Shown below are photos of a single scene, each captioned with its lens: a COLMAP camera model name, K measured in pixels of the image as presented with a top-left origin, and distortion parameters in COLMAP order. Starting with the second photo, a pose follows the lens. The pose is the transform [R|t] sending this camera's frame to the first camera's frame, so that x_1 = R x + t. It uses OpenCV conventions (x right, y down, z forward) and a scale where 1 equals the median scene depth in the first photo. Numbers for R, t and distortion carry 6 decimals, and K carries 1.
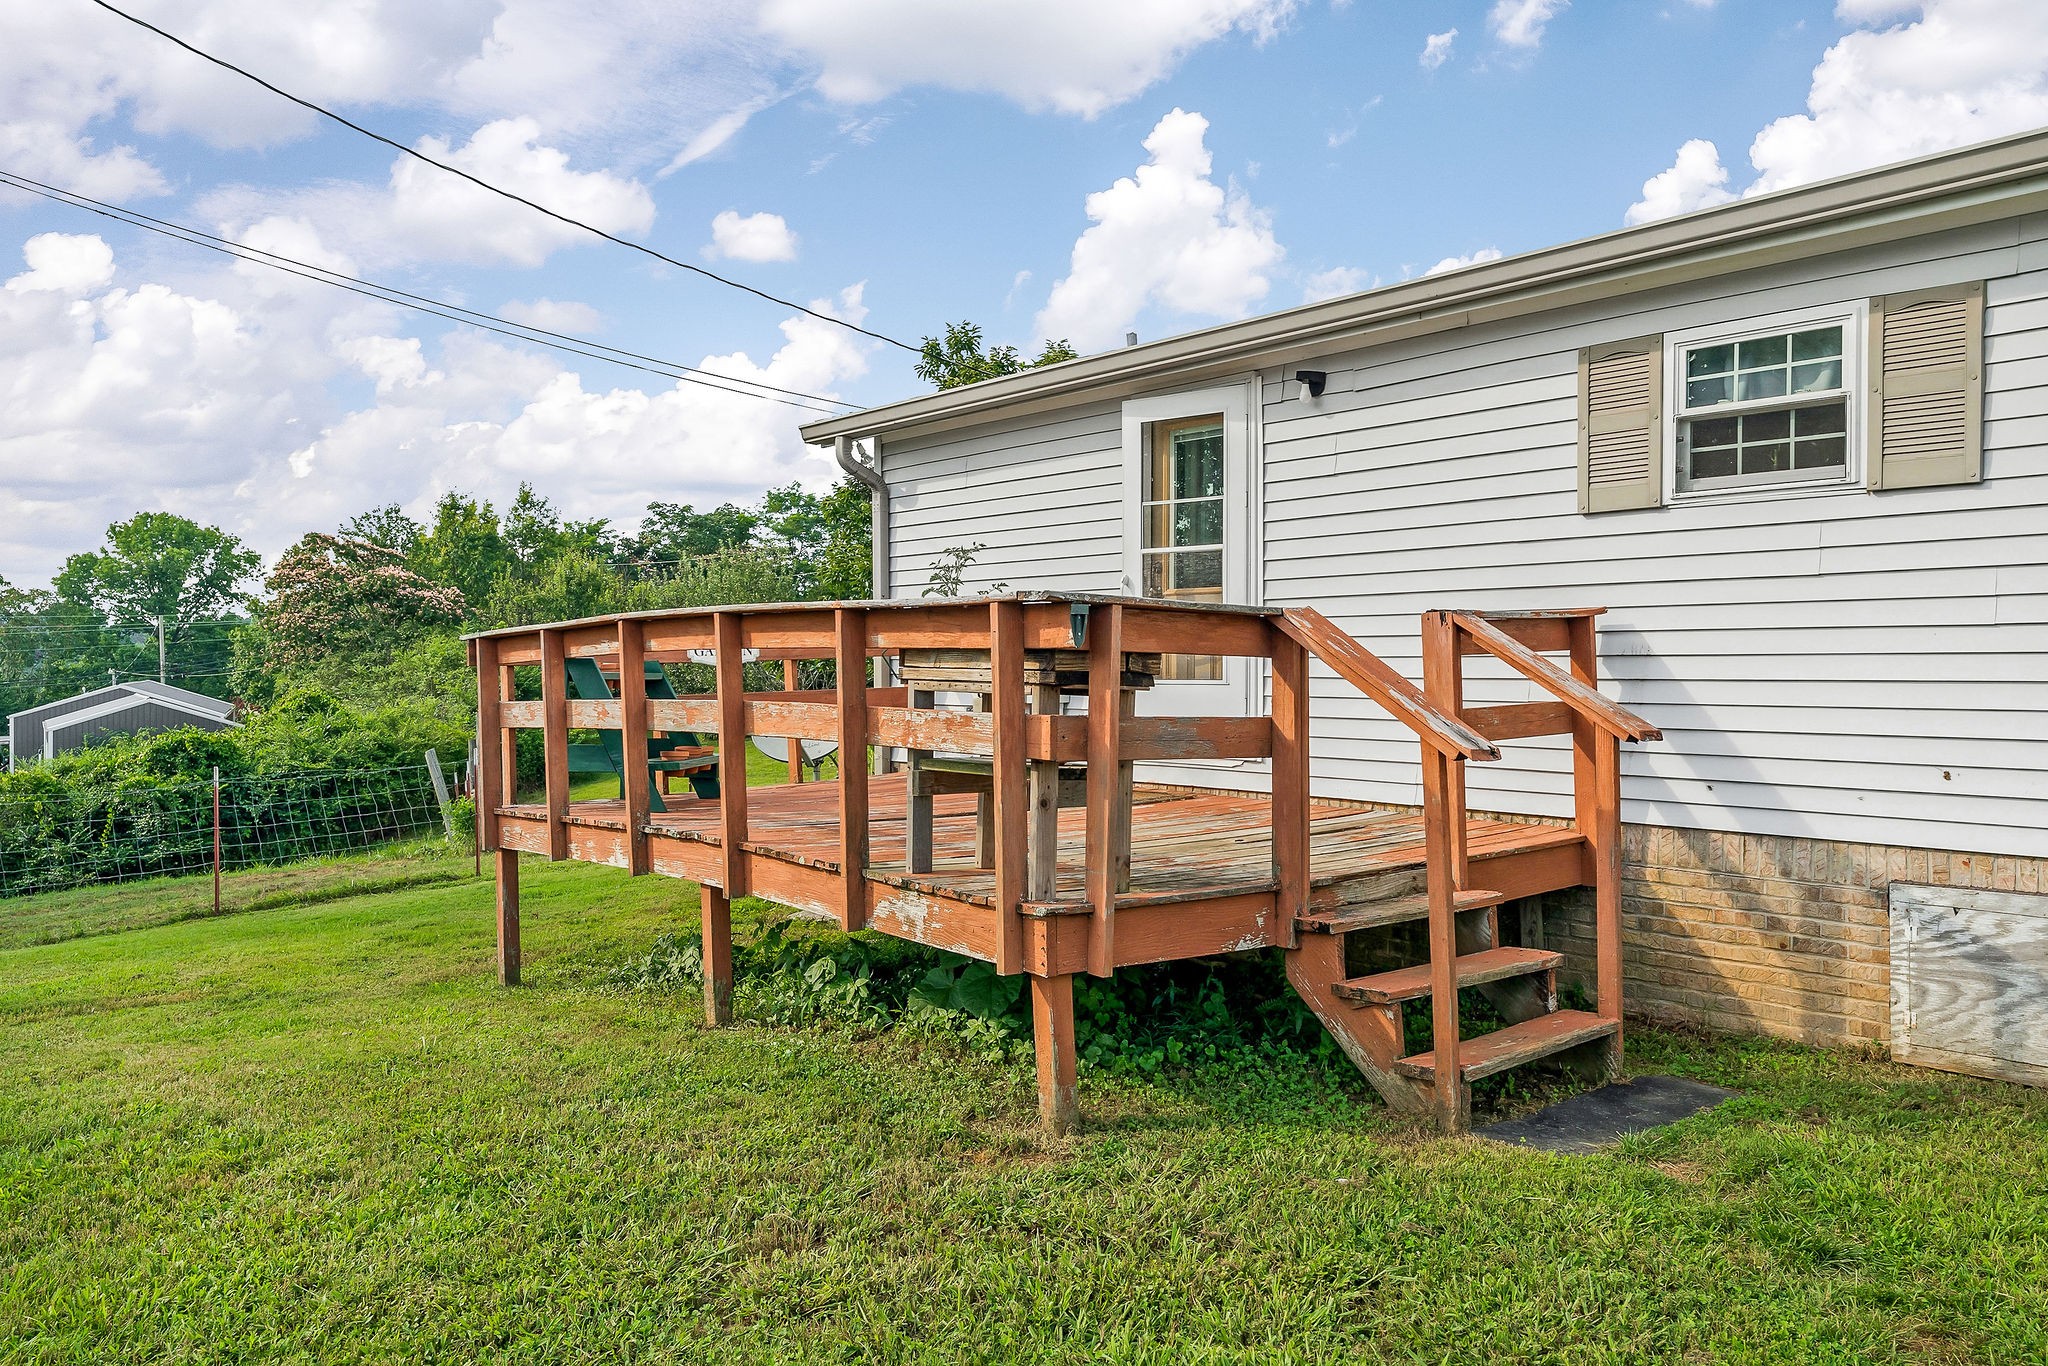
lens RADIAL K [[1478.2, 0, 1024.0], [0, 1478.2, 683.0], [0, 0, 1]] dist [0.004219, 0.003284]
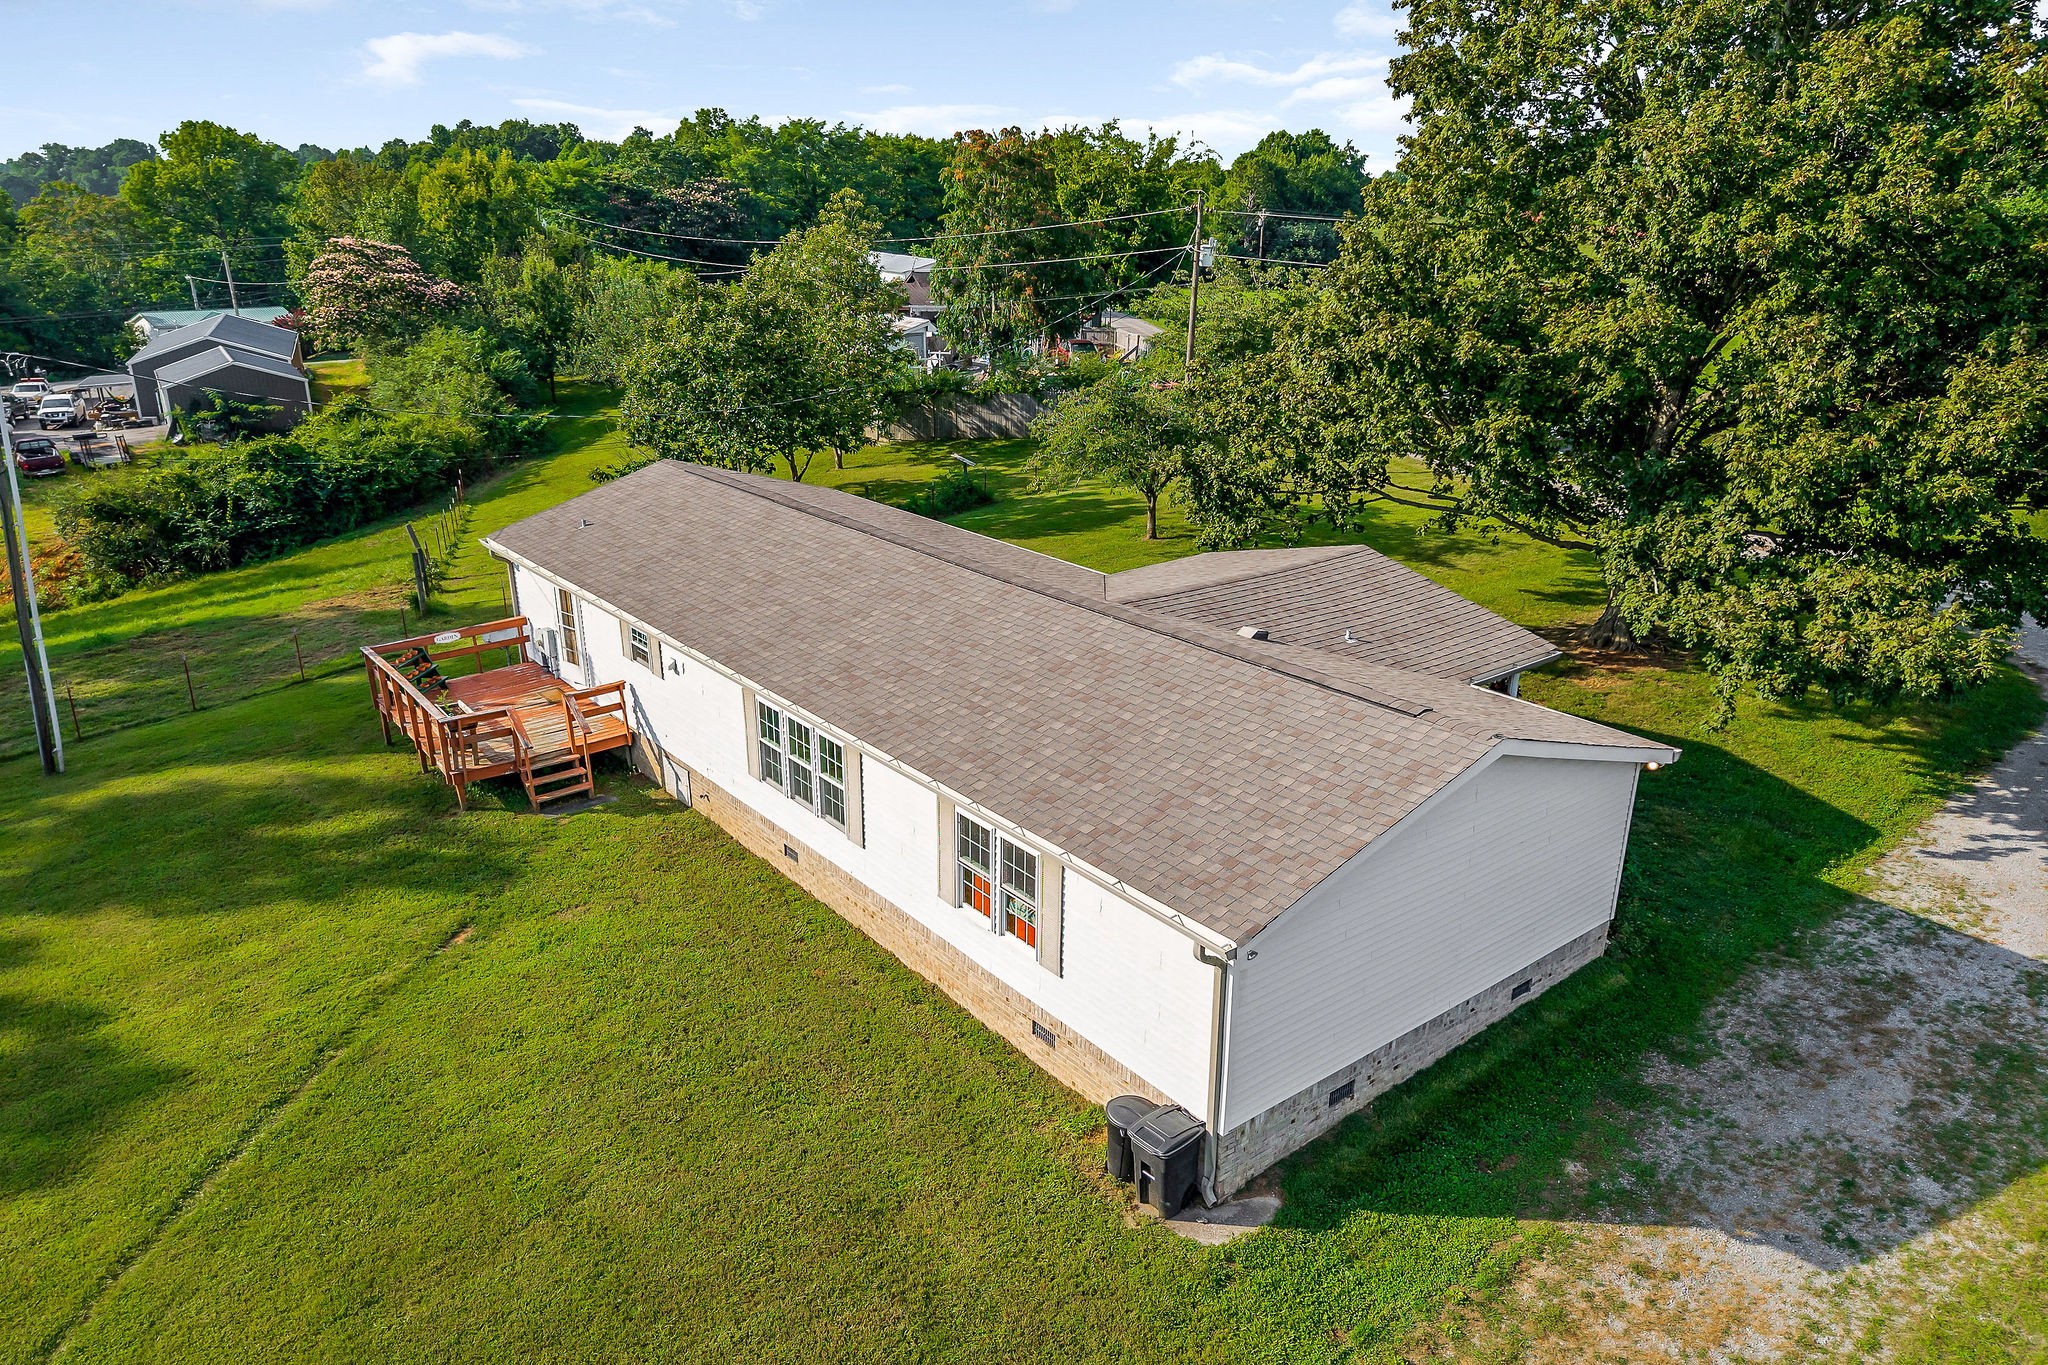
lens RADIAL K [[1478.2, 0, 1024.0], [0, 1478.2, 682.5], [0, 0, 1]] dist [0.004219, 0.003284]
pose [[0.998584, 0.008431, -0.052521, 0.154515], [0.009000, 0.946350, 0.323018, -0.121952], [0.052426, -0.323034, 0.944934, -0.251527]]
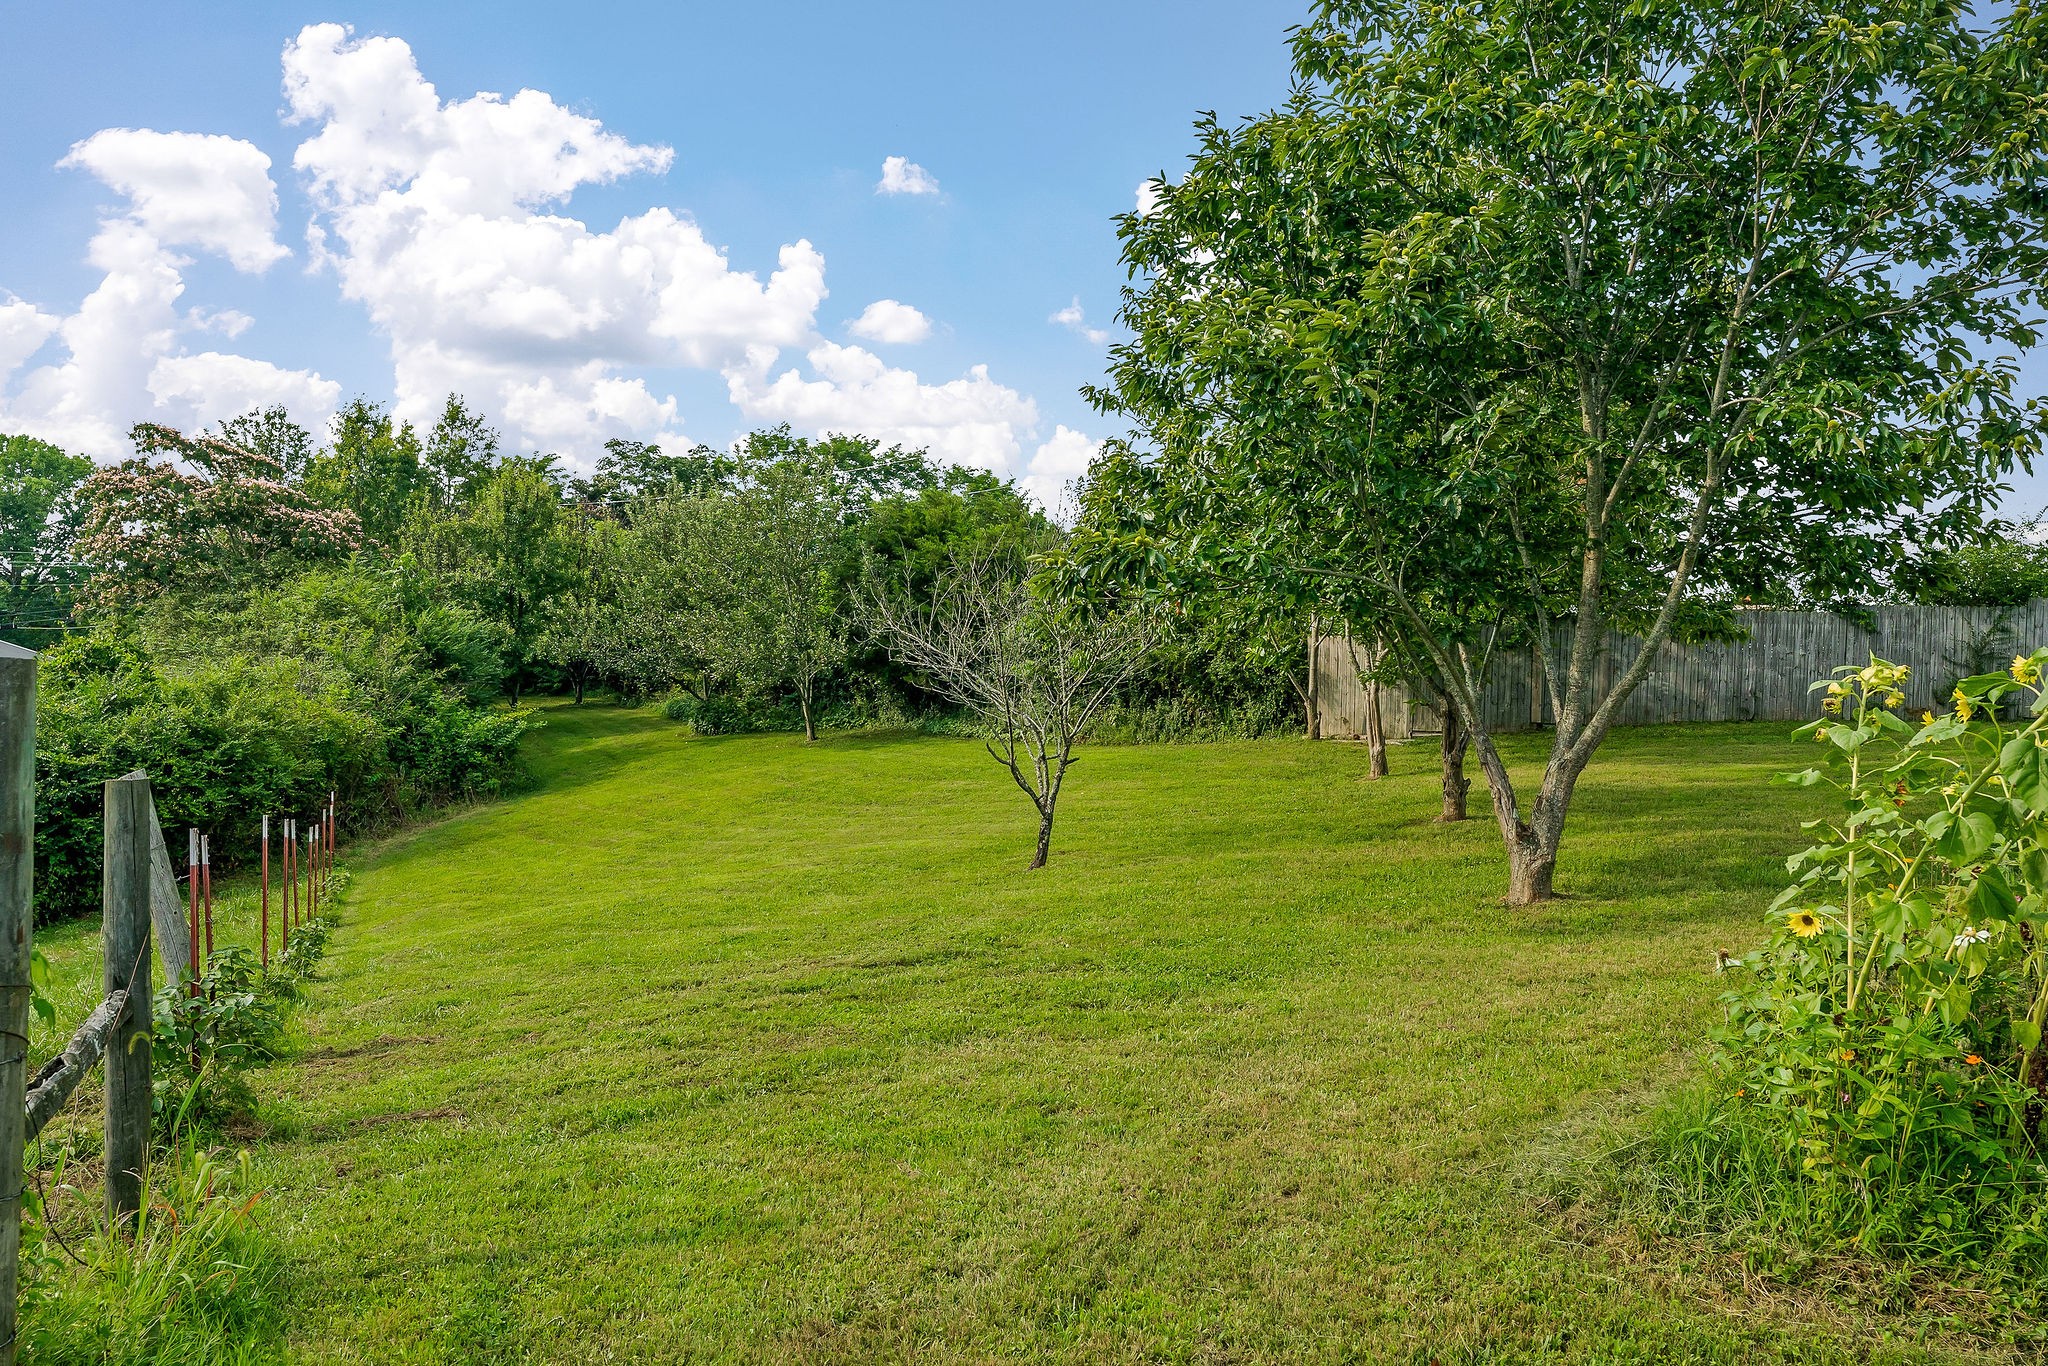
lens RADIAL K [[1478.2, 0, 1024.0], [0, 1478.2, 683.0], [0, 0, 1]] dist [0.004219, 0.003284]
pose [[0.998424, 0.036446, 0.042667, -0.070071], [-0.036631, 0.999323, 0.003557, 0.004497], [-0.042508, -0.005114, 0.999083, 0.222342]]
